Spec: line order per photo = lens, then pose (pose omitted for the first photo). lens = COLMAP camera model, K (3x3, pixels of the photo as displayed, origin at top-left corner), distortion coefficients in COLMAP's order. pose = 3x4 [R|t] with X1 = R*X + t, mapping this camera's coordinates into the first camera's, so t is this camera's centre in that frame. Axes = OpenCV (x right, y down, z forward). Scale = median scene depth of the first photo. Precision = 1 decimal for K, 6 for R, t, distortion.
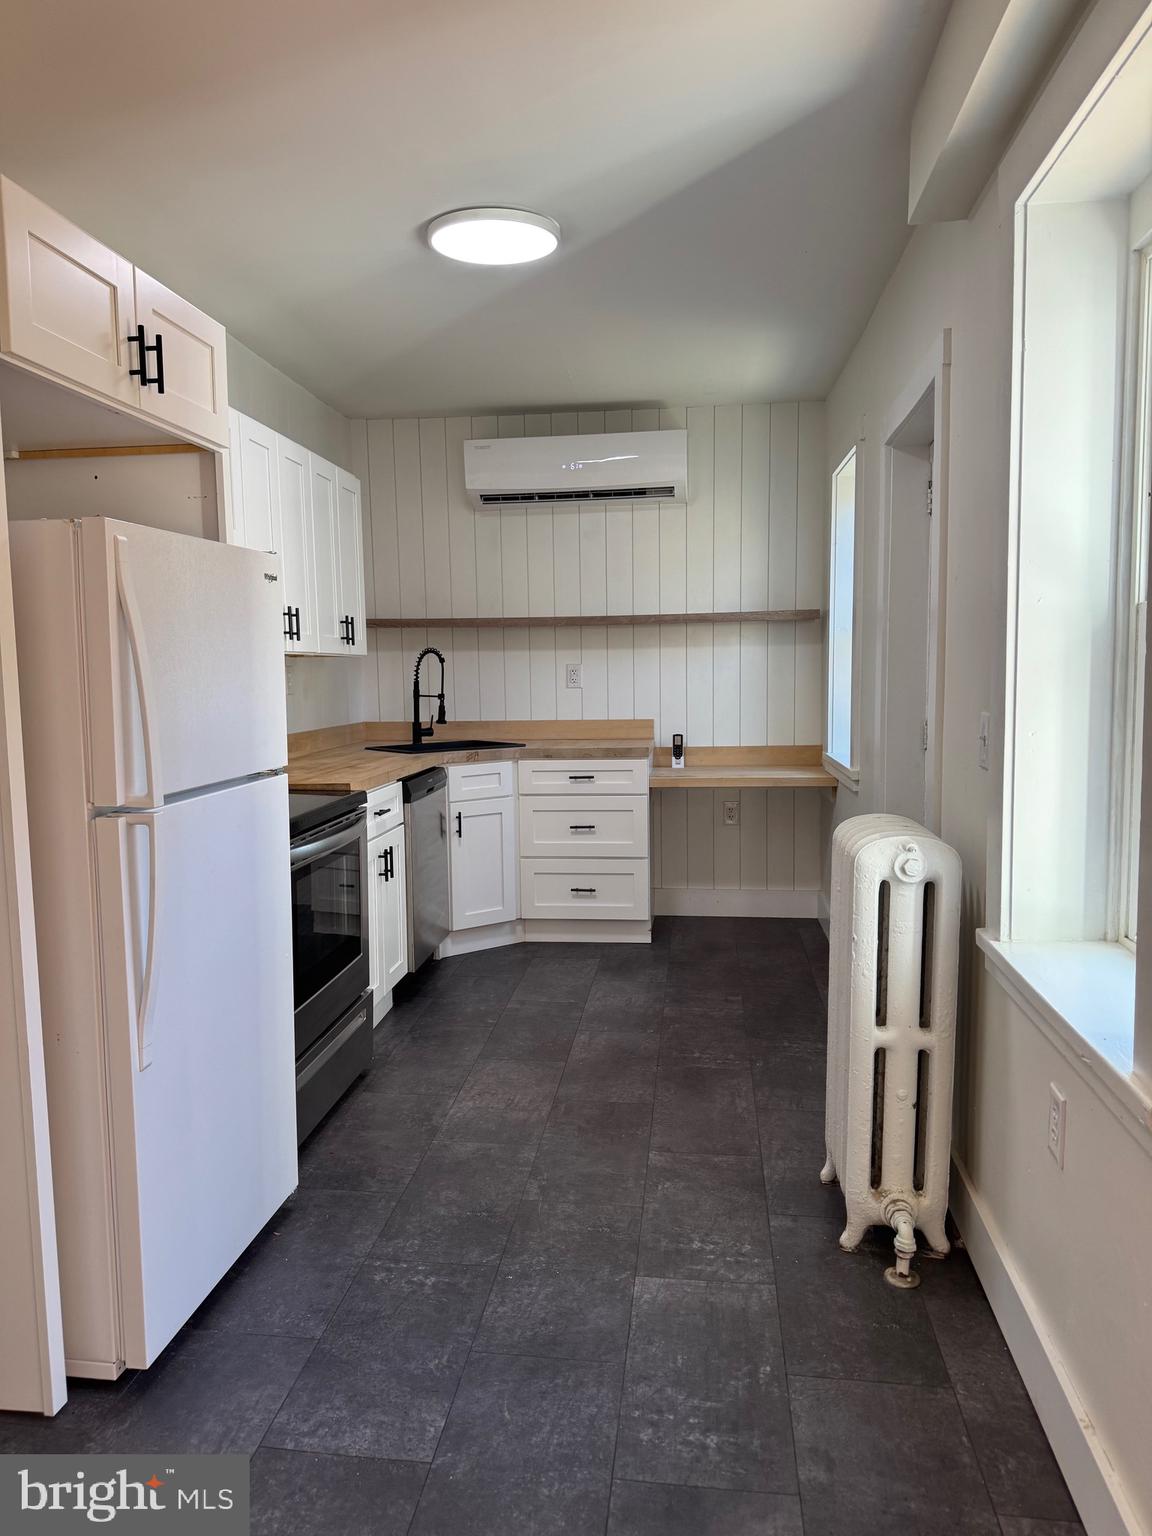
lens RADIAL K [[1079.9, 0, 571.1], [0, 1079.9, 772.8], [0, 0, 1]] dist [0.068175, -0.085393]
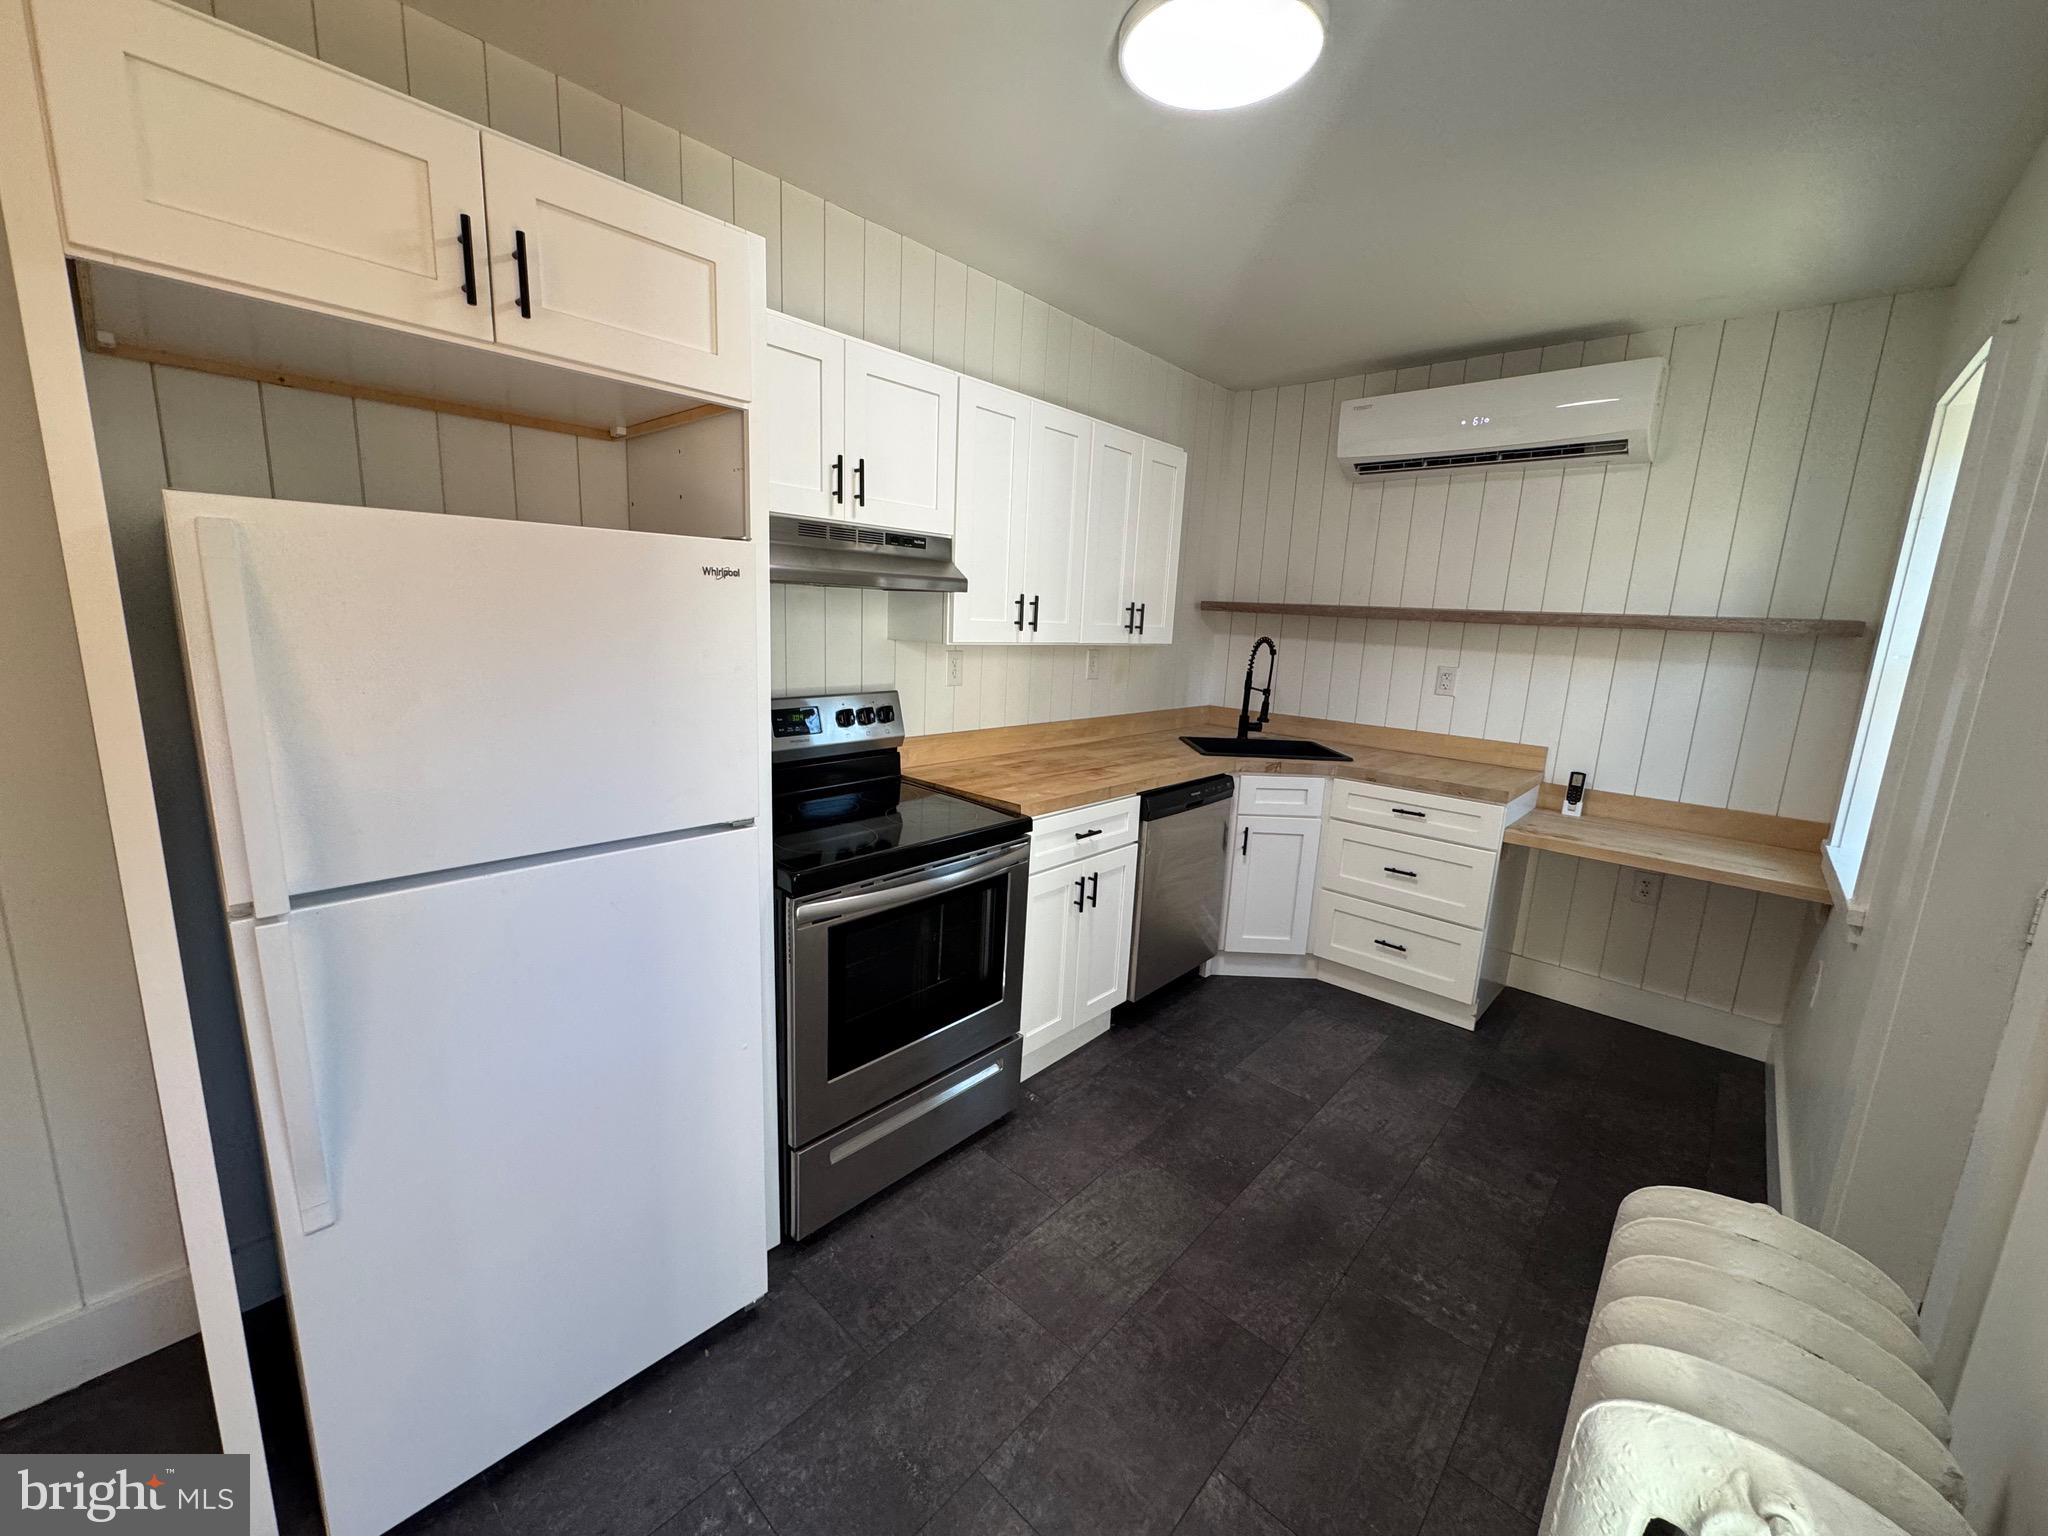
lens RADIAL K [[814.2, 0, 1027.1], [0, 814.2, 762.0], [0, 0, 1]] dist [-0.002563, -0.000354]
pose [[0.812284, 0.159052, -0.561156, 0.113689], [-0.114032, 0.986840, 0.114643, -0.070534], [0.572006, -0.029133, 0.819732, 0.334008]]
